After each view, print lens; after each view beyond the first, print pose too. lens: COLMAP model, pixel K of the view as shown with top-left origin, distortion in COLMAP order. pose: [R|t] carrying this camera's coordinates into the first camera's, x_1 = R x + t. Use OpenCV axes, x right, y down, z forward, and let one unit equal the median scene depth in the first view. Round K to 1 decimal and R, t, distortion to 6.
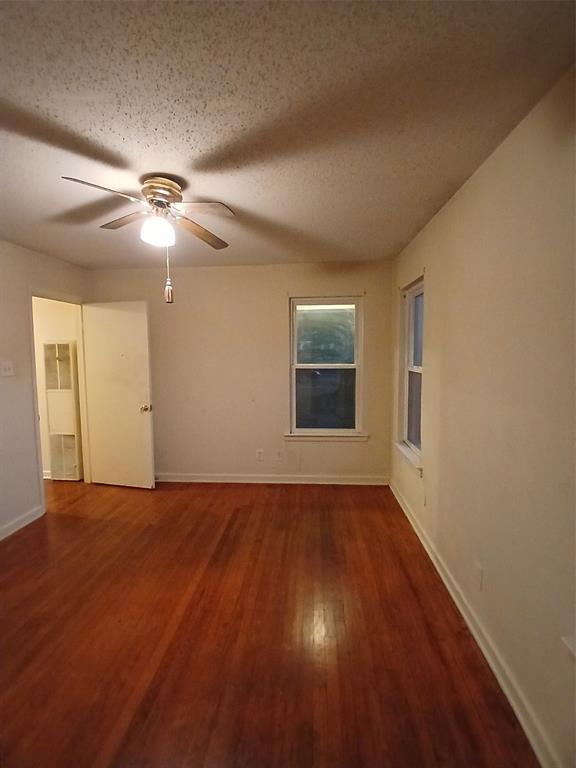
lens RADIAL K [[381.9, 0, 281.0], [0, 381.9, 381.3], [0, 0, 1]] dist [-0.007642, -0.027649]
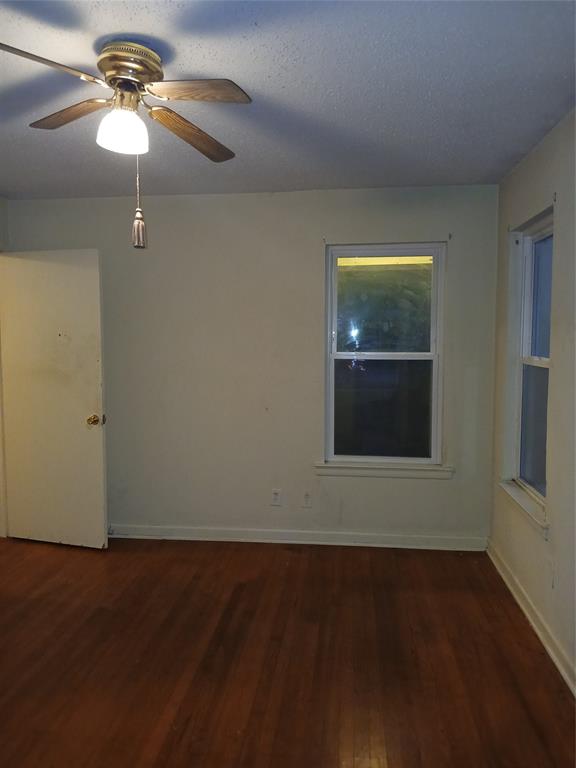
lens RADIAL K [[595.7, 0, 277.1], [0, 595.7, 377.0], [0, 0, 1]] dist [0.041888, -0.100324]
pose [[0.999164, 0.010421, -0.039543, -0.020258], [-0.010720, 0.999915, -0.007363, 0.004828], [0.039463, 0.007781, 0.999191, 0.030916]]
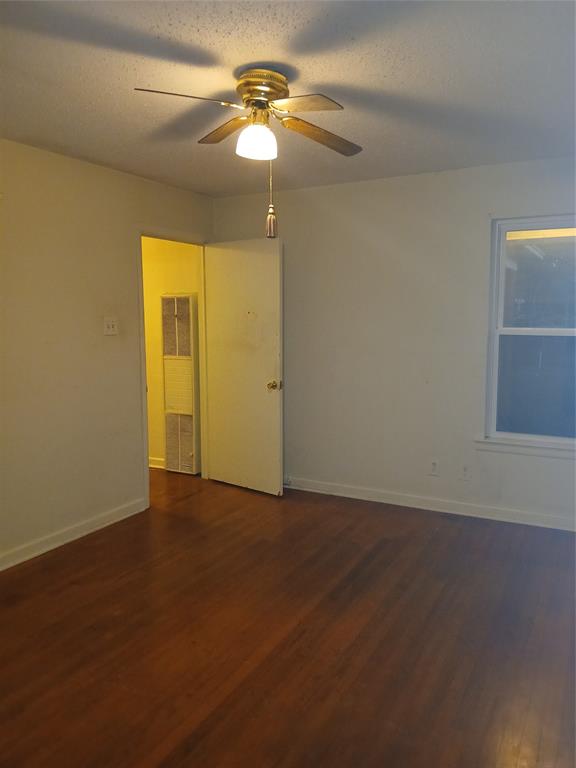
lens RADIAL K [[595.7, 0, 274.7], [0, 595.7, 378.8], [0, 0, 1]] dist [0.041888, -0.100324]
pose [[0.907610, 0.050658, -0.416748, 0.138855], [-0.037627, 0.998514, 0.039429, 0.015713], [0.418126, -0.020105, 0.908167, -0.041725]]
